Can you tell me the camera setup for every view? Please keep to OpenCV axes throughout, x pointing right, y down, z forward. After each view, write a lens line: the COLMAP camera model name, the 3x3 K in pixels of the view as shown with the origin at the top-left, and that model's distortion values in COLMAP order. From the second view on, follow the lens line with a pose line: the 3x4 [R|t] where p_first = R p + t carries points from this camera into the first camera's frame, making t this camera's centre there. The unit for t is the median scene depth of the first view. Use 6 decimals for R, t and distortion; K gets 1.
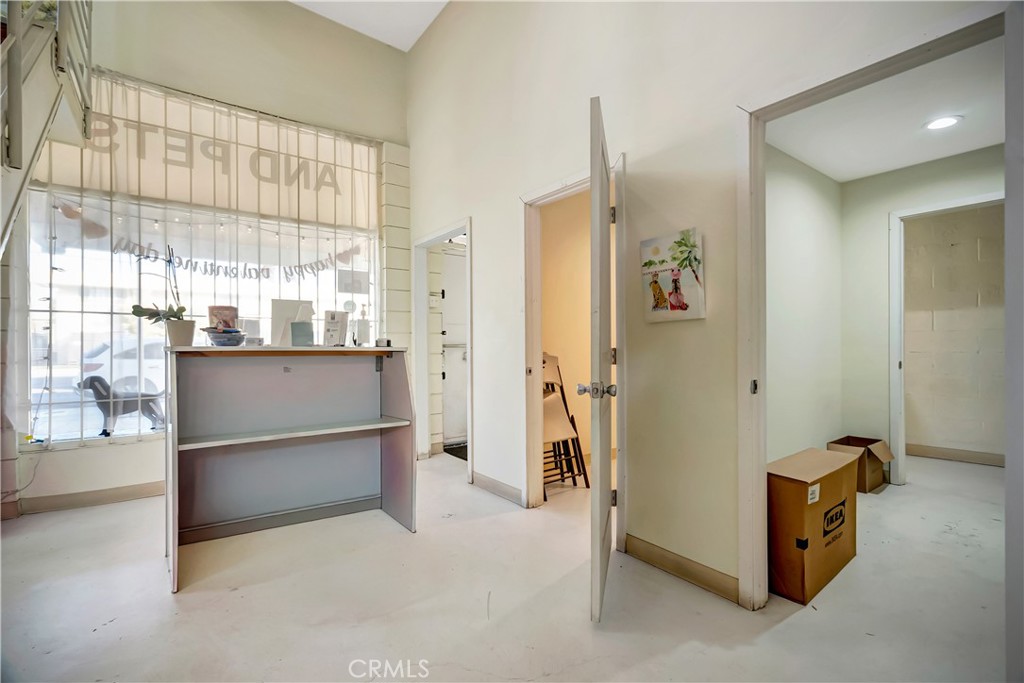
lens RADIAL K [[475.6, 0, 519.2], [0, 475.6, 342.8], [0, 0, 1]] dist [-0.012494, 0.000167]
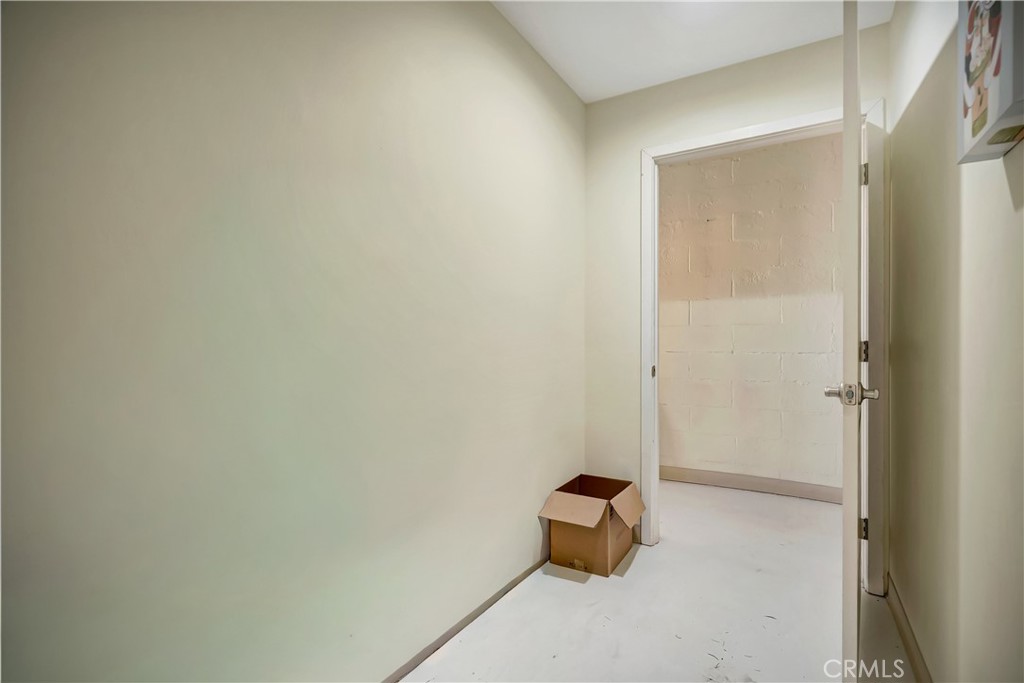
lens RADIAL K [[475.6, 0, 508.3], [0, 475.6, 342.6], [0, 0, 1]] dist [-0.012494, 0.000167]
pose [[0.930782, -0.000600, 0.365574, 0.347830], [-0.001760, 0.999980, 0.006124, -0.001228], [-0.365570, -0.006344, 0.930762, 0.420272]]
